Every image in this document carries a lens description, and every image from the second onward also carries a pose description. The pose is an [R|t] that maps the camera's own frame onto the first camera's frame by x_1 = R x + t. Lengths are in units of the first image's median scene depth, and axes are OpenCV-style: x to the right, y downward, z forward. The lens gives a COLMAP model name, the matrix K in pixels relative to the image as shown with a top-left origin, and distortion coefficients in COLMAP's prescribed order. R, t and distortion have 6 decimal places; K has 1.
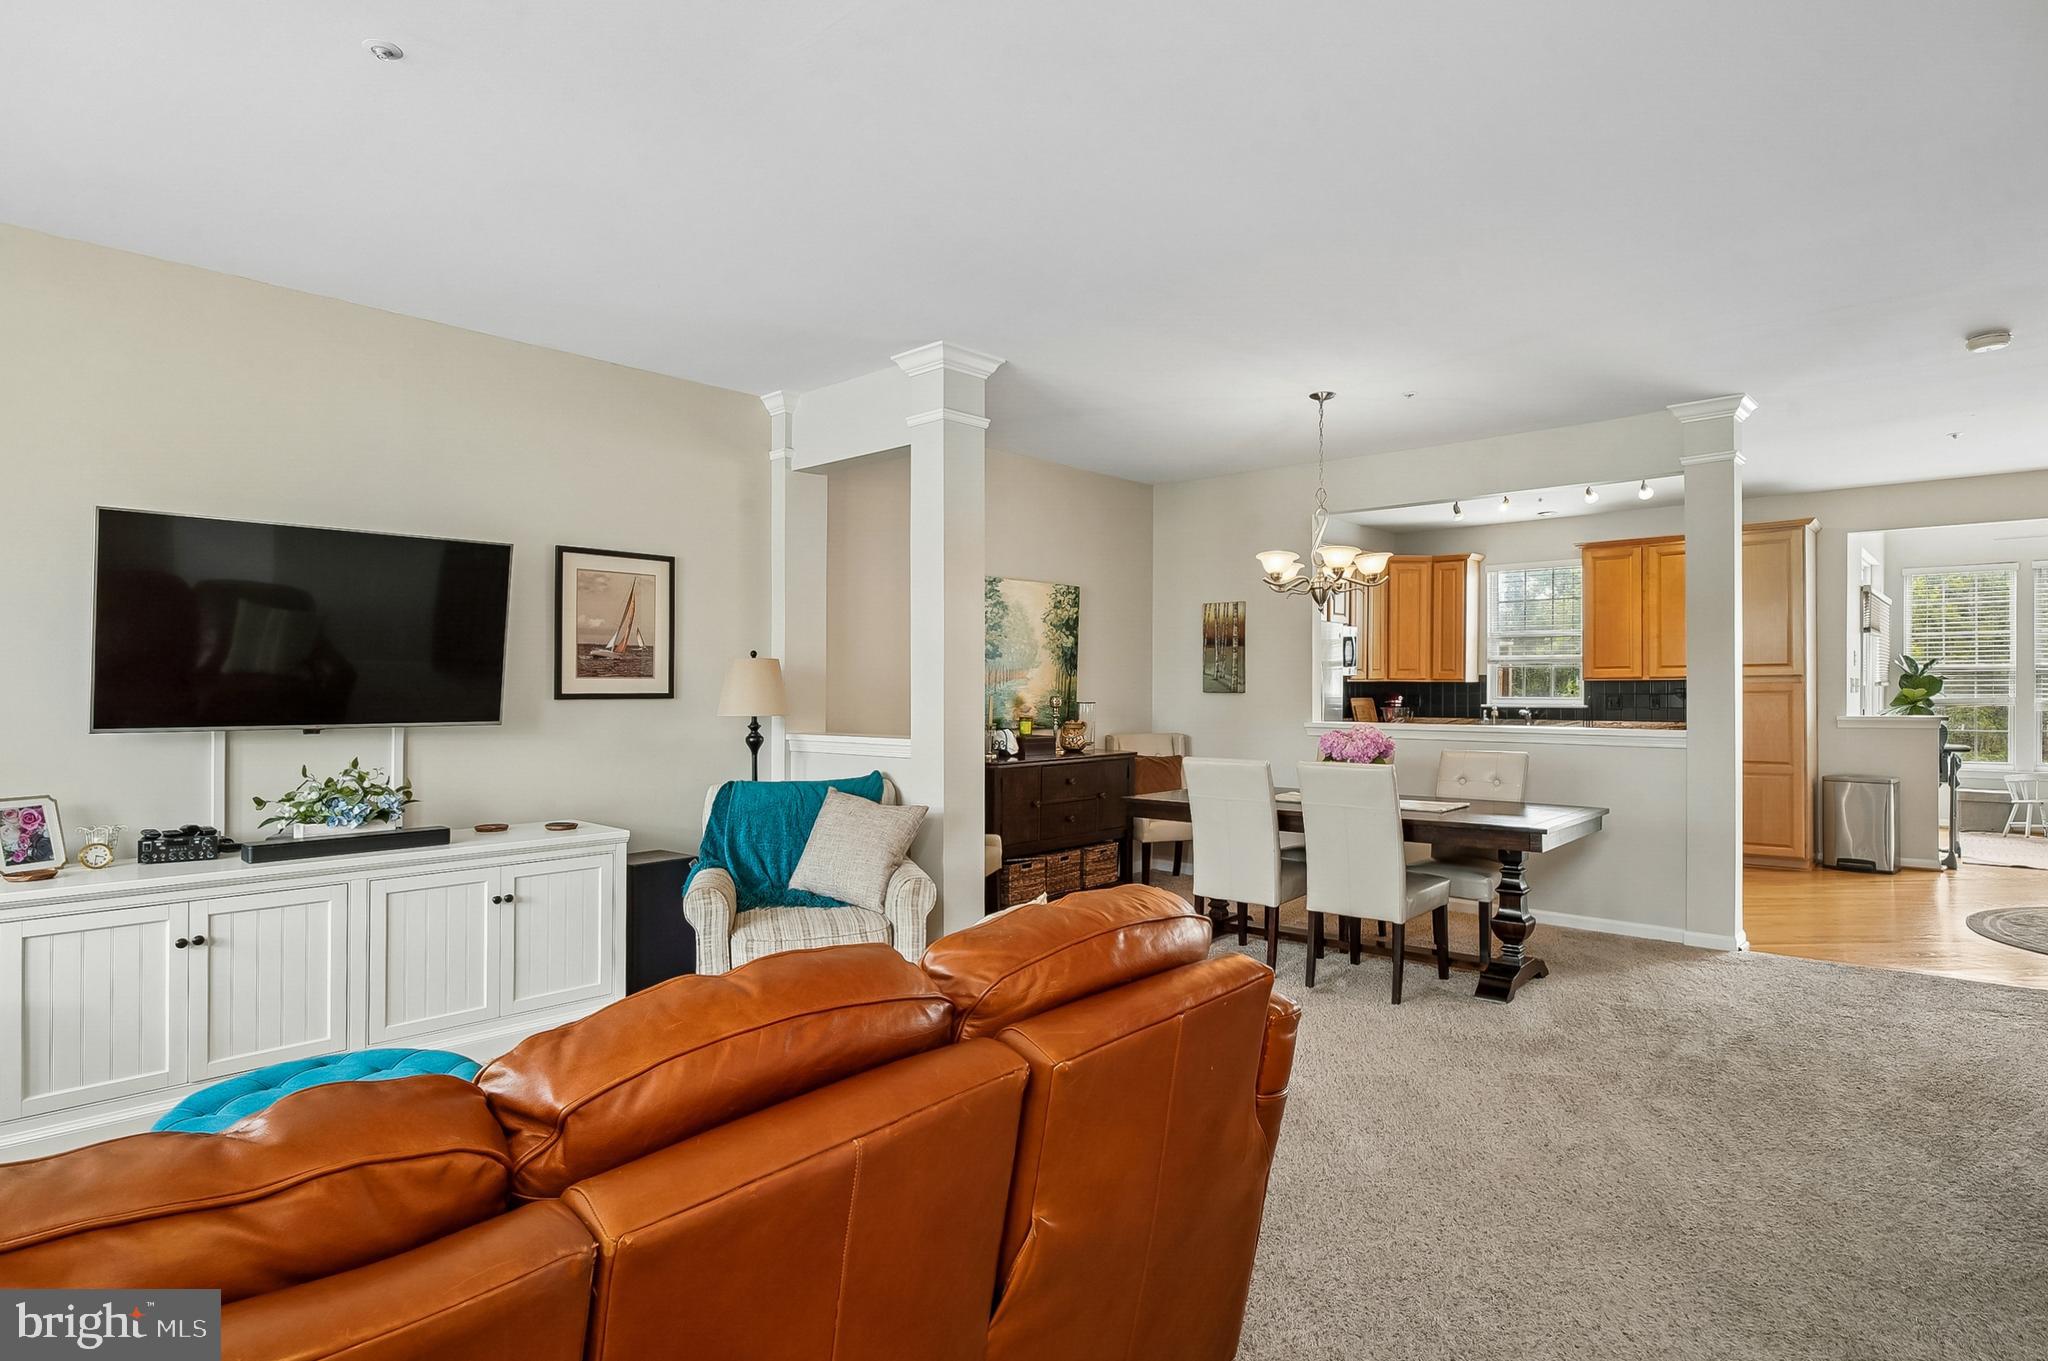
lens RADIAL K [[1101.2, 0, 1015.2], [0, 1101.2, 683.9], [0, 0, 1]] dist [-0.010691, 0.010464]
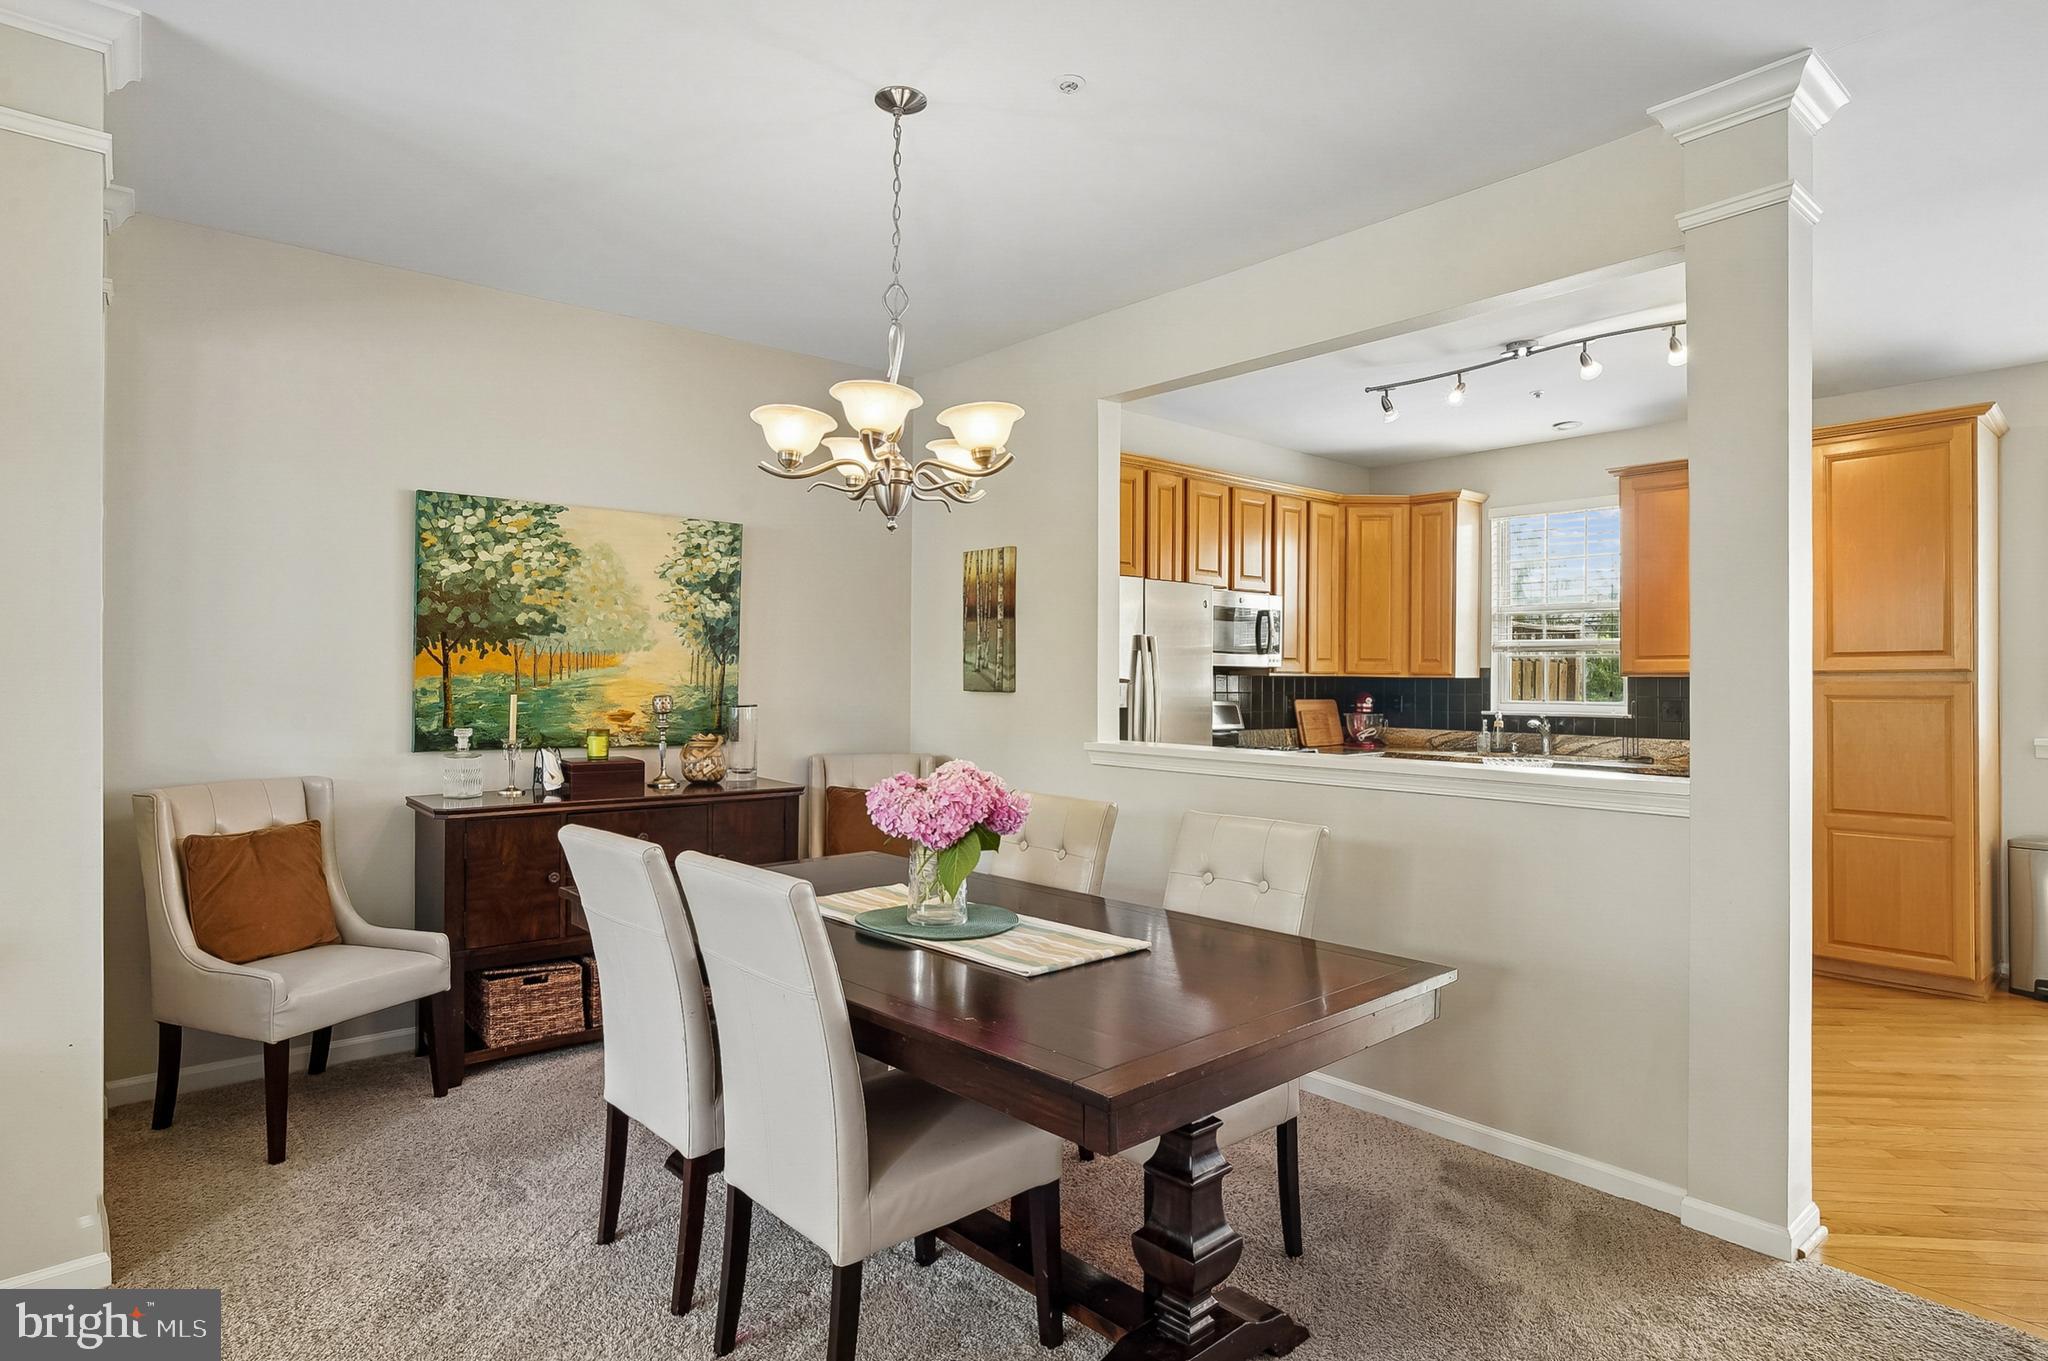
lens RADIAL K [[1097.6, 0, 1019.3], [0, 1097.6, 673.7], [0, 0, 1]] dist [-0.062631, 0.035527]
pose [[0.992665, 0.006254, -0.120734, 0.280260], [-0.006654, 0.999974, -0.002910, -0.000711], [0.120713, 0.003692, 0.992681, 0.371071]]
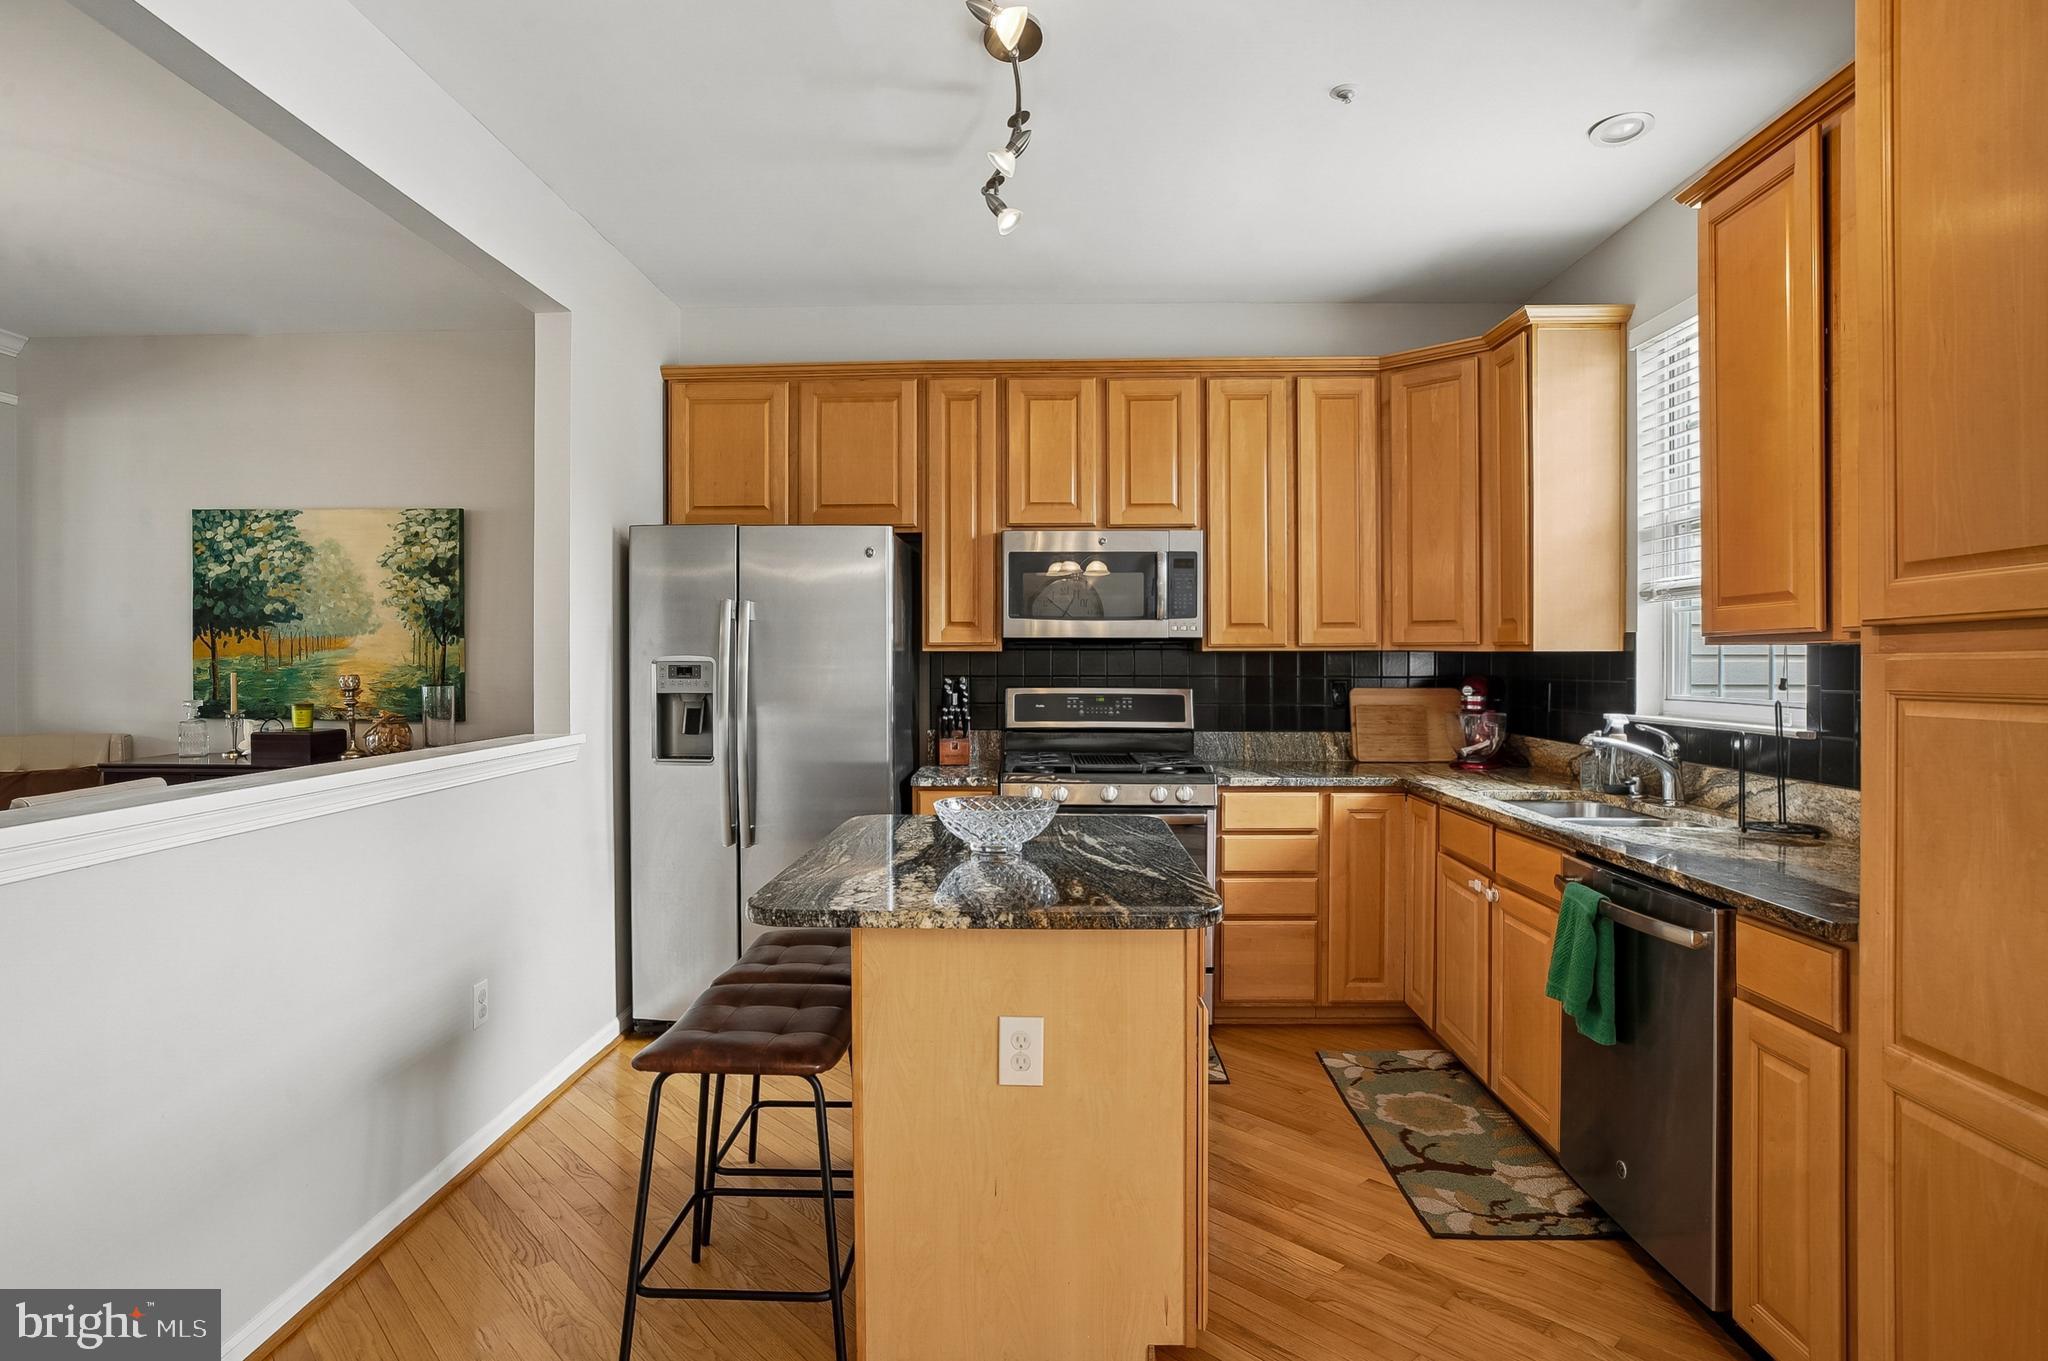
lens RADIAL K [[1087.0, 0, 1011.4], [0, 1087.0, 676.2], [0, 0, 1]] dist [-0.060485, 0.036658]
pose [[0.653178, 0.013976, -0.757075, 0.722082], [-0.000320, 0.999835, 0.018181, 0.000064], [0.757204, -0.011633, 0.653074, 0.789357]]
